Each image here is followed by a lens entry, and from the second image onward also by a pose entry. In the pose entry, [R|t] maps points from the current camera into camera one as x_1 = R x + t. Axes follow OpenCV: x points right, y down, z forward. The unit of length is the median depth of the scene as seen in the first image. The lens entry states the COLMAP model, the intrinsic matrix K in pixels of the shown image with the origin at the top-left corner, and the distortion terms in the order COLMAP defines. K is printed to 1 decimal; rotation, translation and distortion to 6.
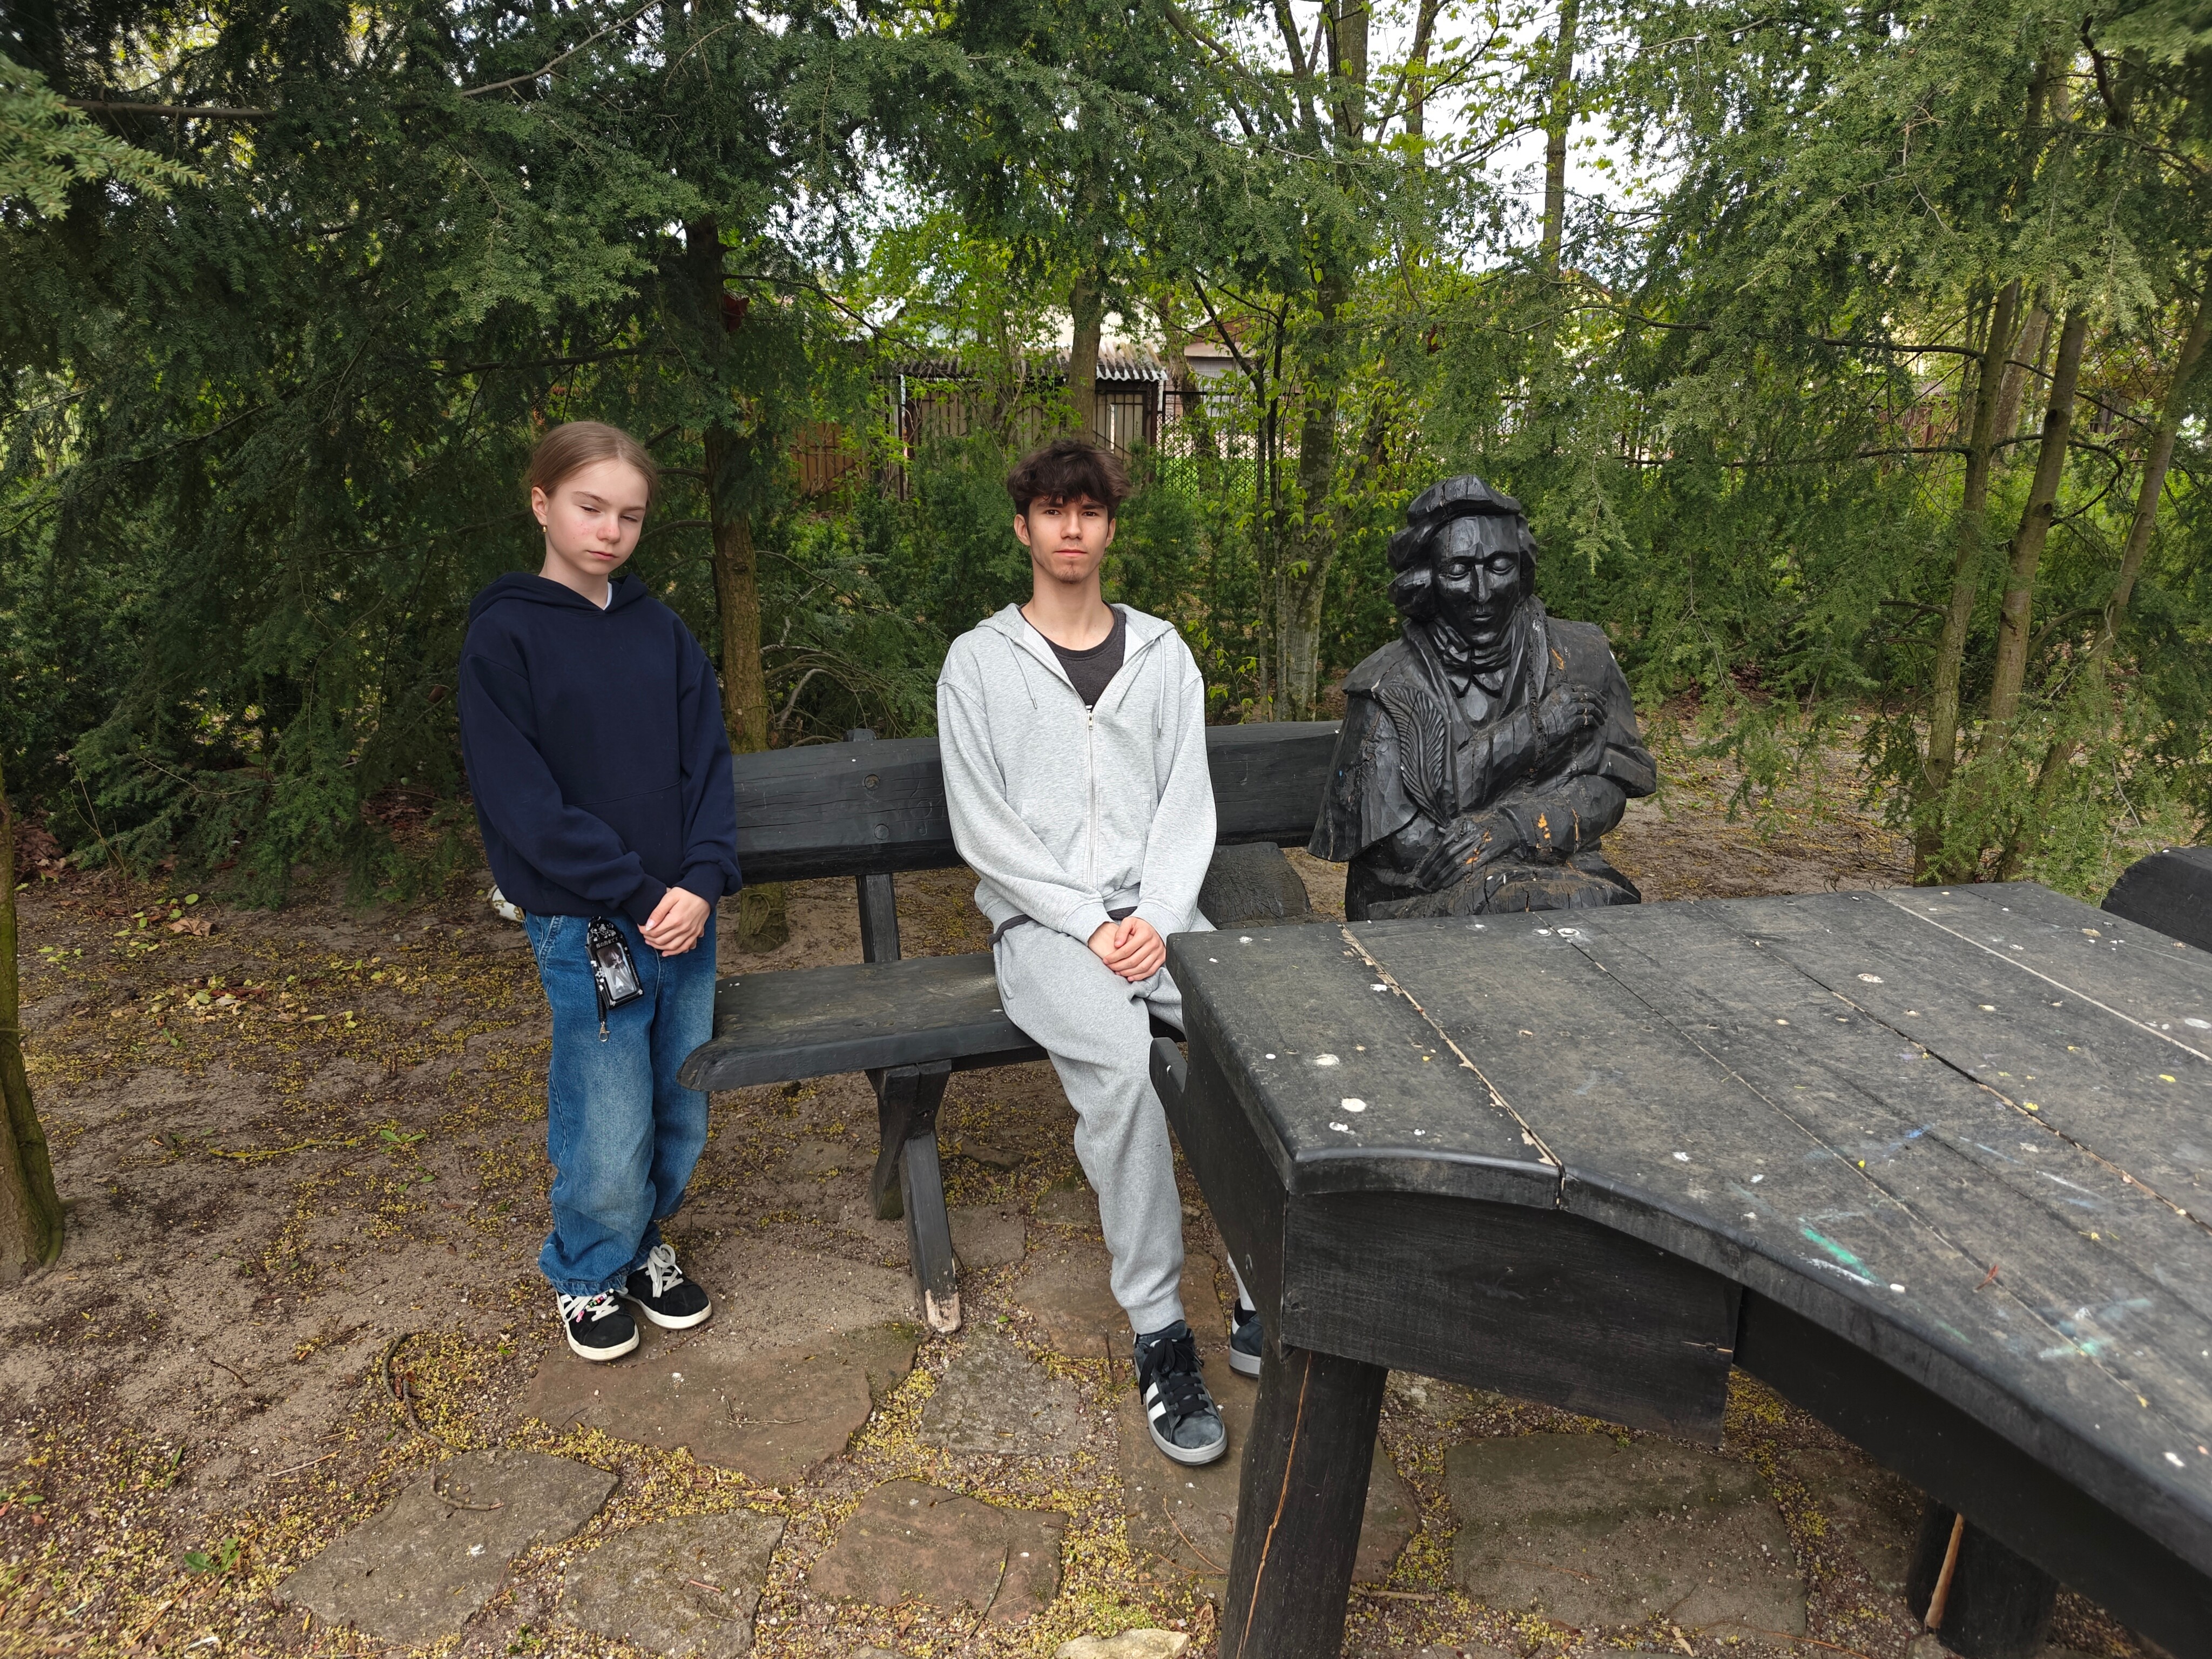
lens RADIAL K [[1403.0, 0, 1102.9], [0, 1403.0, 778.5], [0, 0, 1]] dist [0.041119, -0.037970]
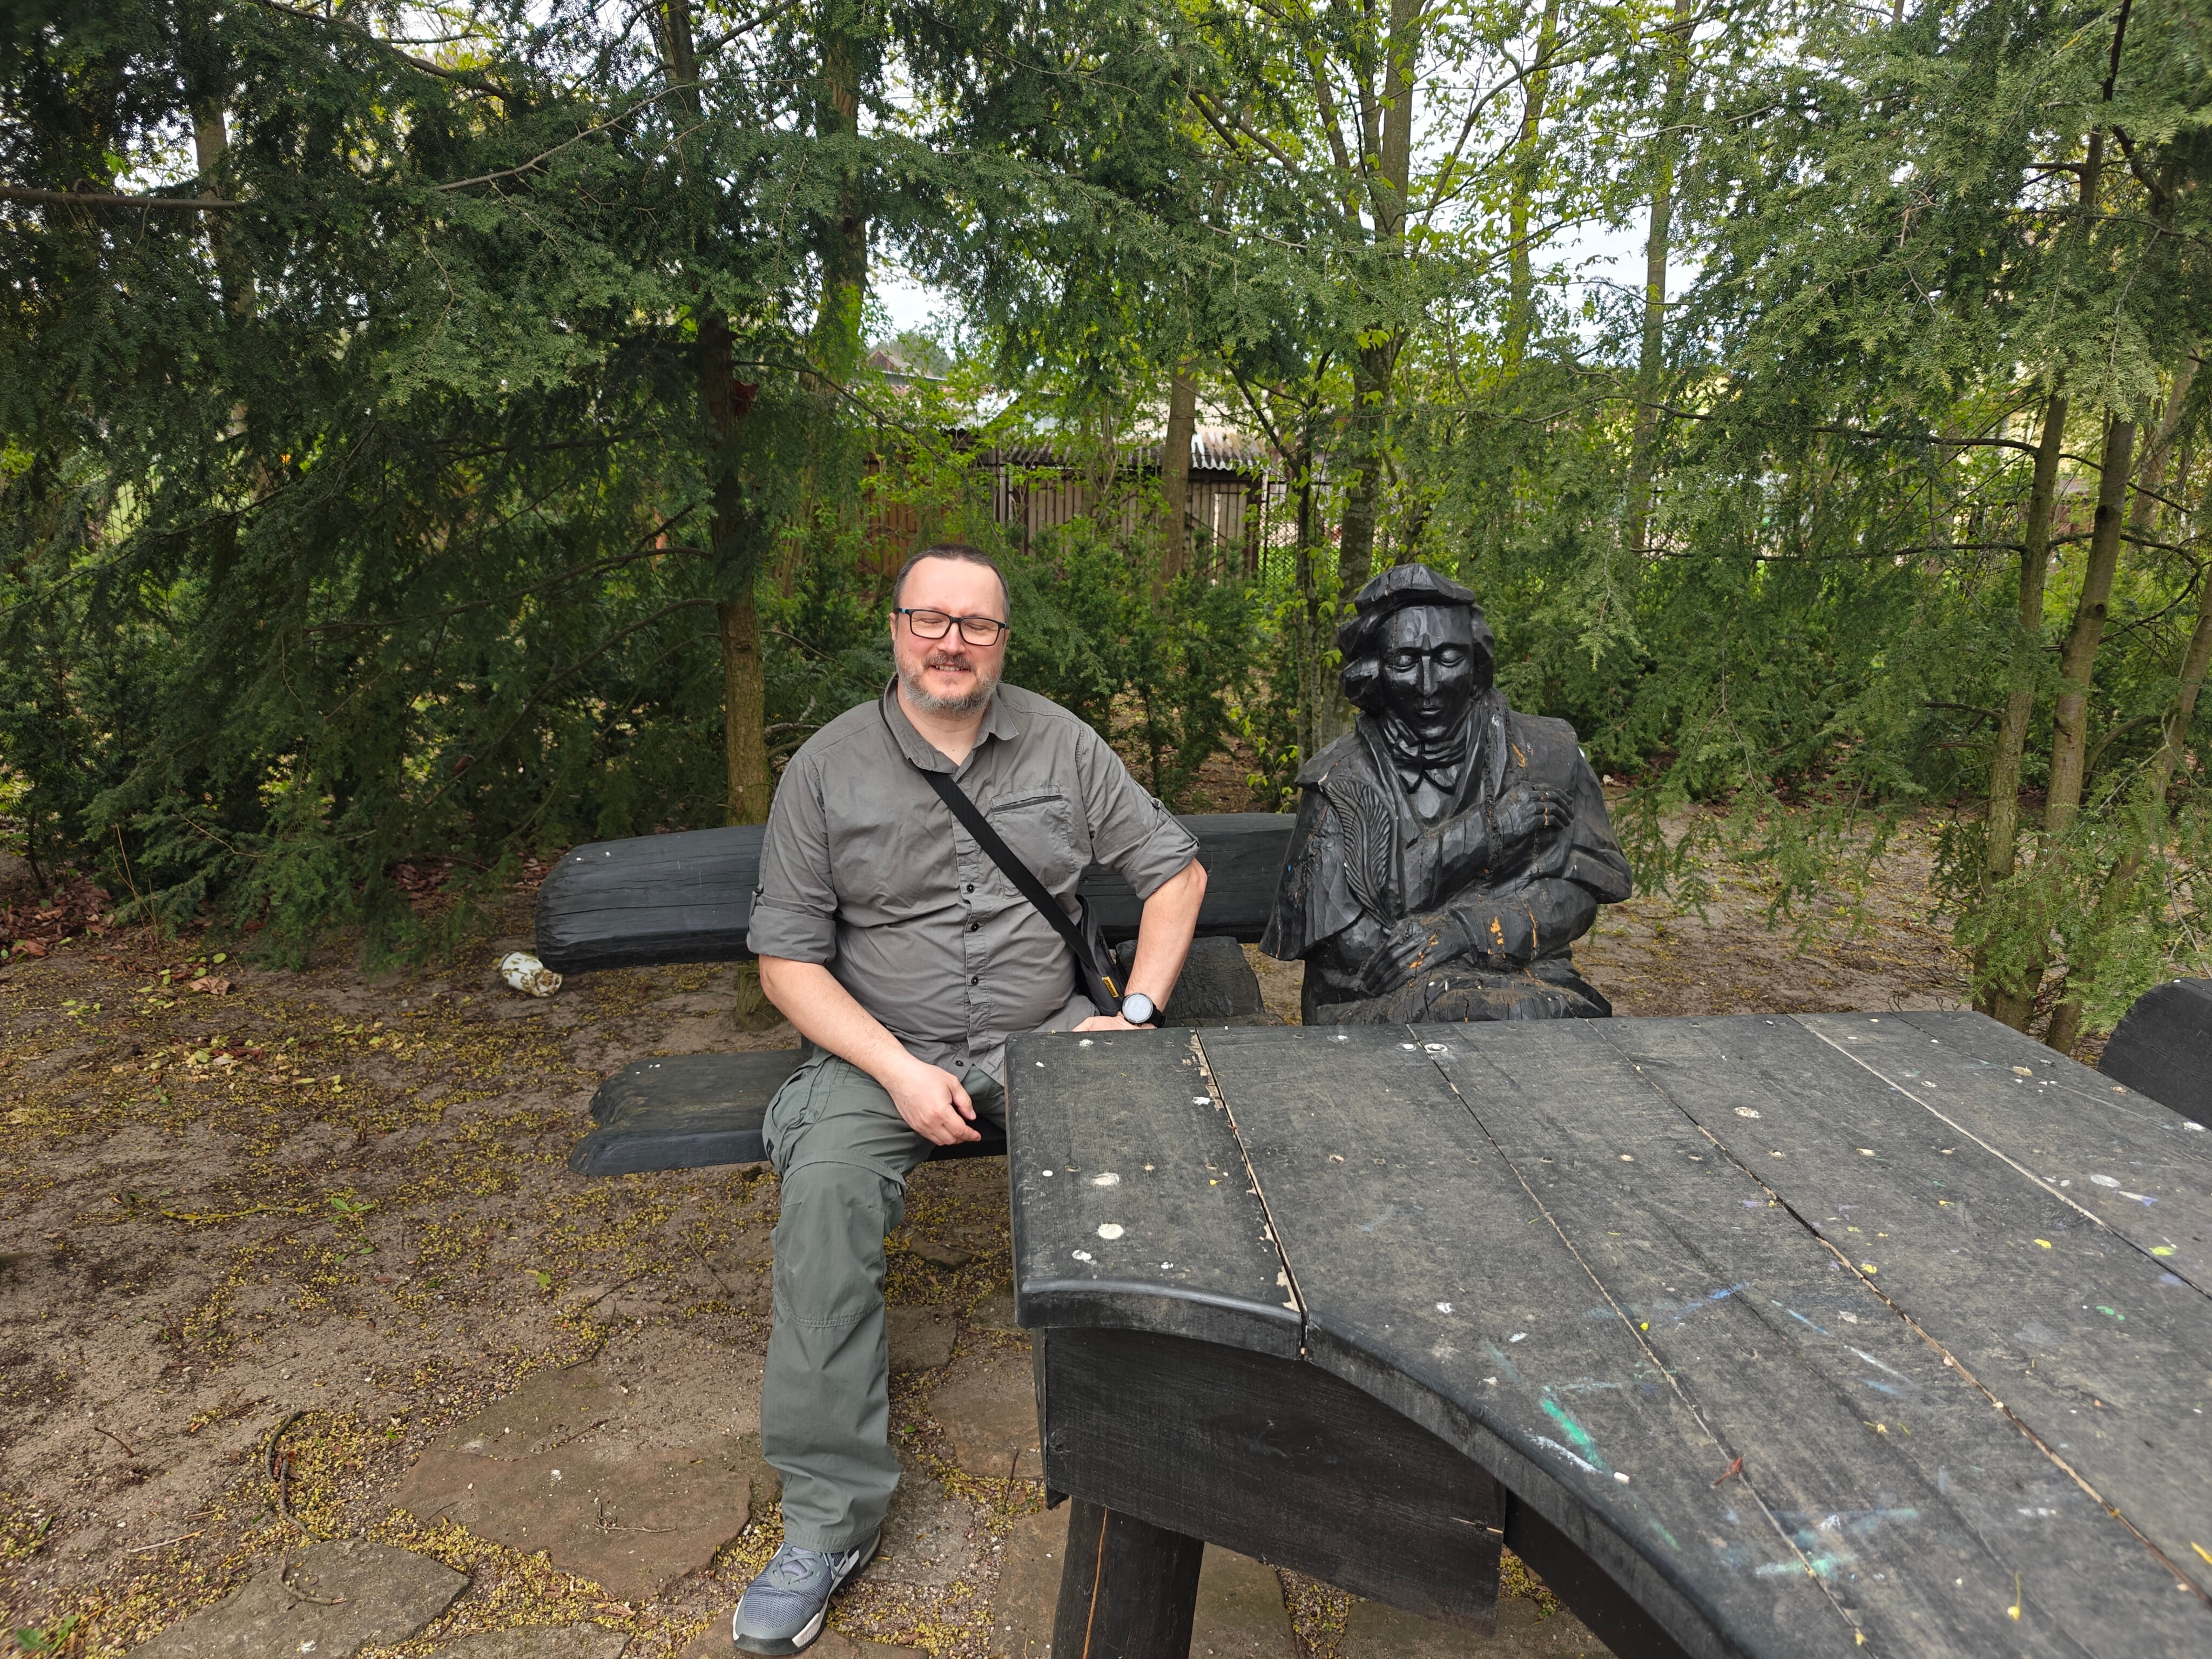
lens RADIAL K [[1403.0, 0, 1102.9], [0, 1403.0, 778.5], [0, 0, 1]] dist [0.041119, -0.037970]
pose [[0.996942, 0.024338, -0.074260, 0.118096], [-0.028703, 0.997887, -0.058290, -0.005684], [0.072685, 0.060243, 0.995534, 0.029163]]
